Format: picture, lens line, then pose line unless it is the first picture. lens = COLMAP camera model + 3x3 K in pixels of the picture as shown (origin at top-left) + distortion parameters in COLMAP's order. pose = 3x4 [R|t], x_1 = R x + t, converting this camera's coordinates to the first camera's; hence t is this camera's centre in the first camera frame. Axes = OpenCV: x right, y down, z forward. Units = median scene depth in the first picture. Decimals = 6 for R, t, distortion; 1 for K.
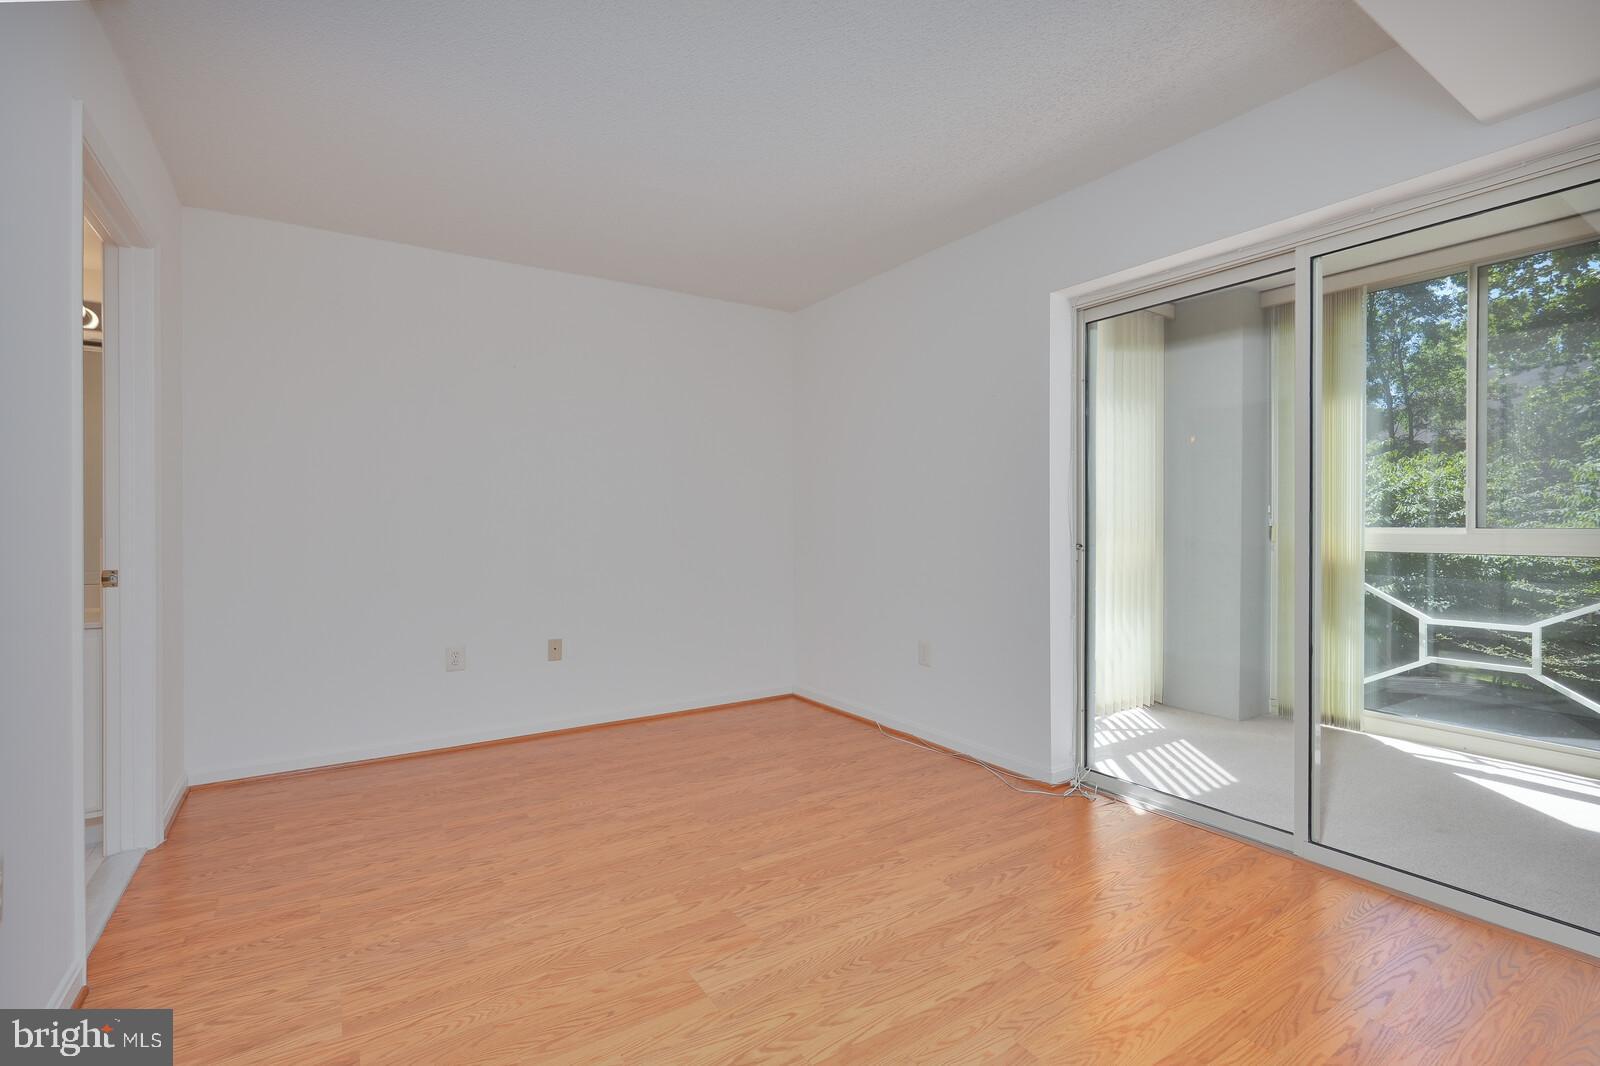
lens RADIAL K [[712.8, 0, 806.4], [0, 712.8, 532.3], [0, 0, 1]] dist [-0.015621, 0.010156]
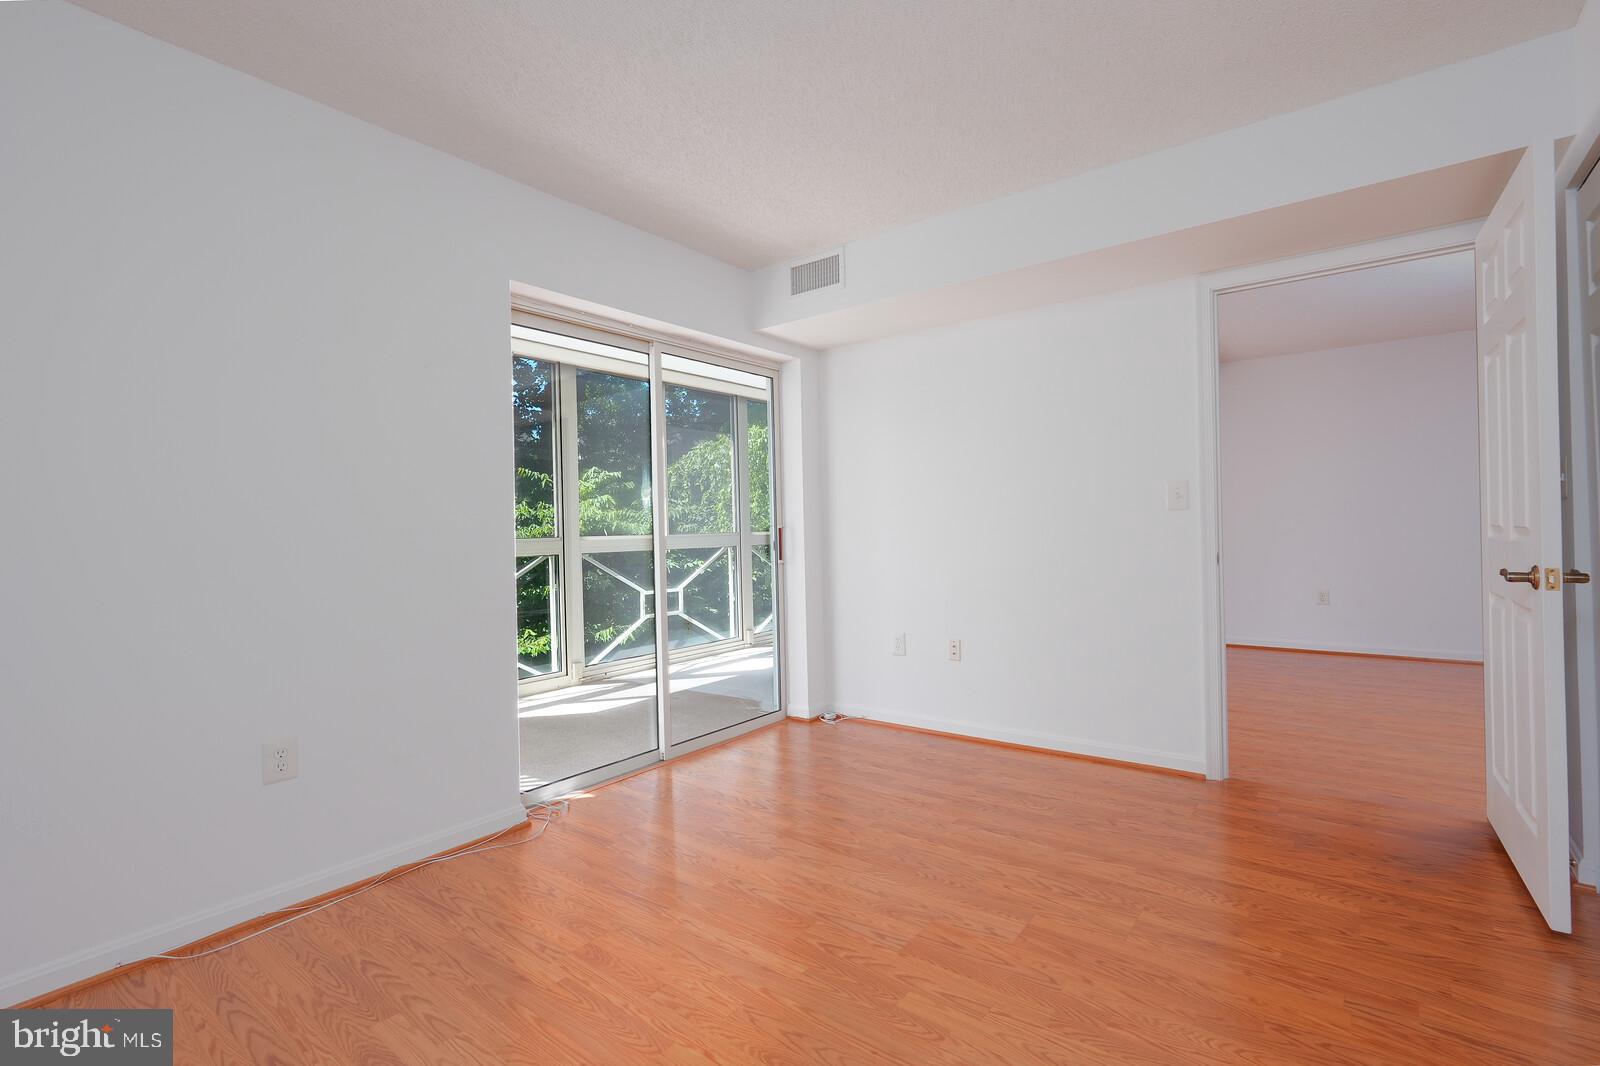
lens RADIAL K [[712.8, 0, 806.4], [0, 712.8, 532.3], [0, 0, 1]] dist [-0.015621, 0.010156]
pose [[-0.301517, 0.007242, 0.953433, -0.871054], [0.031812, 0.999491, 0.002469, -0.006225], [-0.952930, 0.031075, -0.301593, 1.272330]]
